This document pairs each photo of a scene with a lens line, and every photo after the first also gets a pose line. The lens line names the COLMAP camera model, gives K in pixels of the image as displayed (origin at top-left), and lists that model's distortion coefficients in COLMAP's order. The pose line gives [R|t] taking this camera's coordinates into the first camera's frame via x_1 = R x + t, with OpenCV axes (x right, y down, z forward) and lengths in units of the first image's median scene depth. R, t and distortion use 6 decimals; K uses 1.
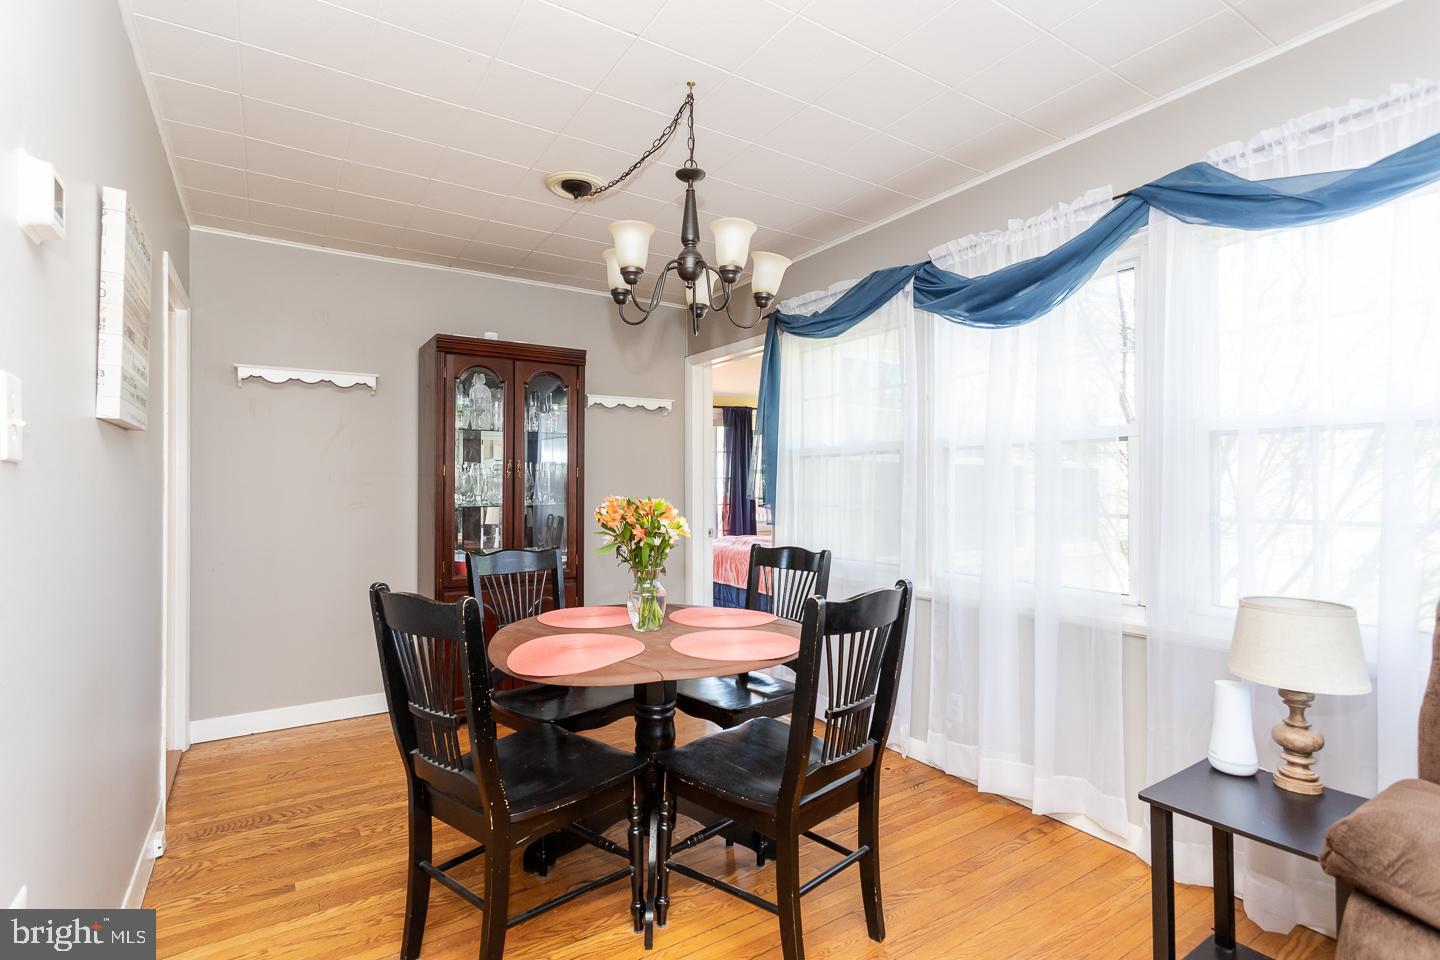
lens RADIAL K [[719.5, 0, 720.0], [0, 719.5, 480.0], [0, 0, 1]] dist [-0.001599, 0.000318]
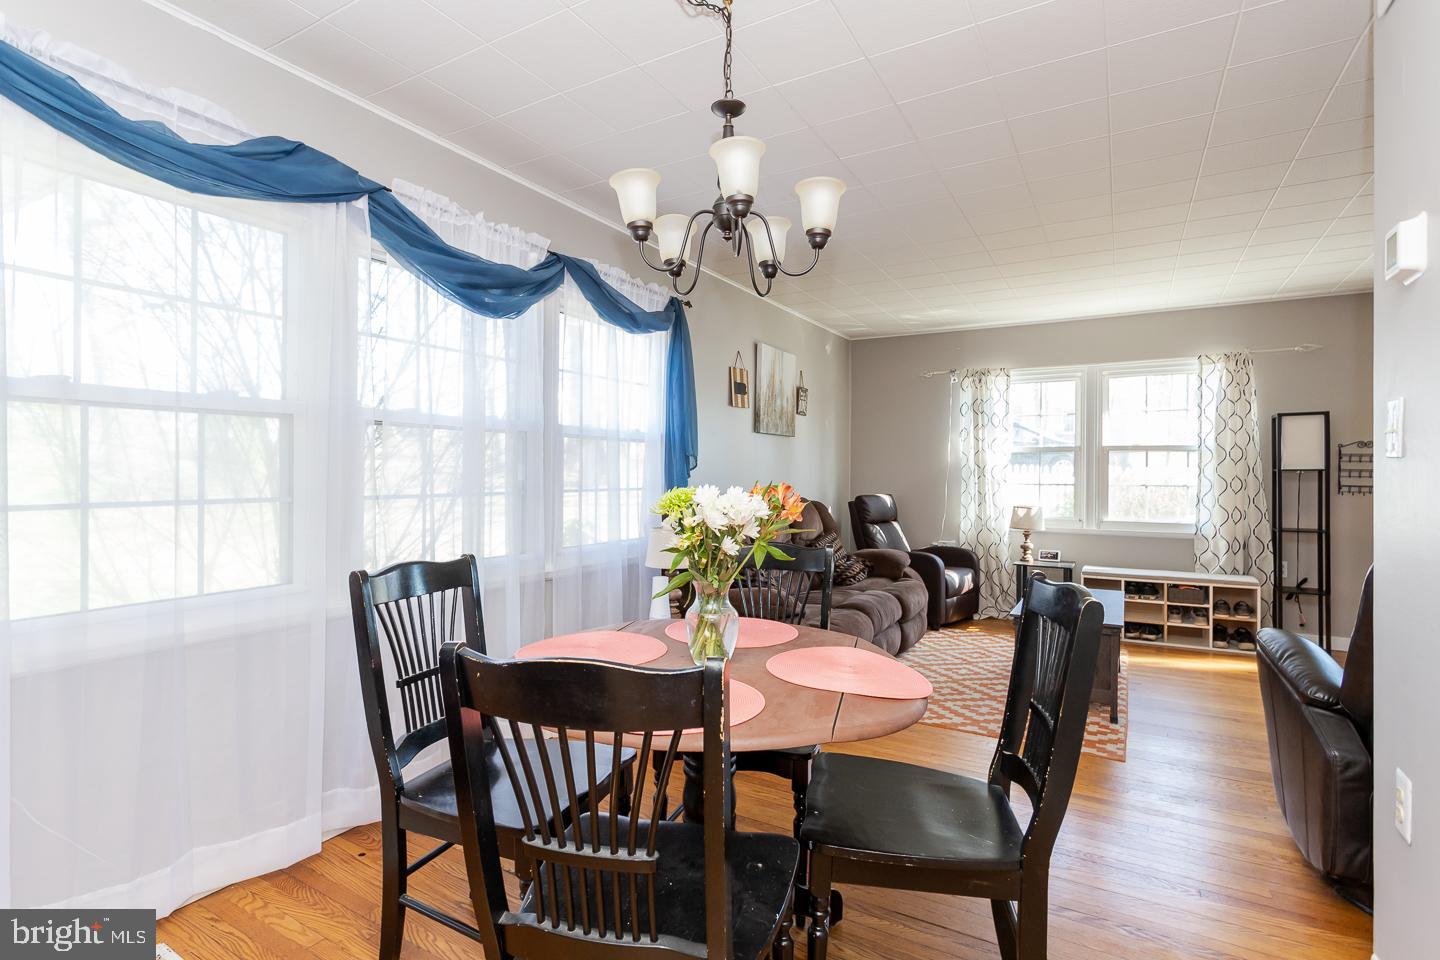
lens RADIAL K [[719.5, 0, 720.0], [0, 719.5, 480.0], [0, 0, 1]] dist [-0.001599, 0.000318]
pose [[-0.445656, -0.001044, 0.895204, -0.631917], [-0.020577, 0.999747, -0.009078, 0.021040], [-0.894968, -0.022466, -0.445564, 1.089062]]
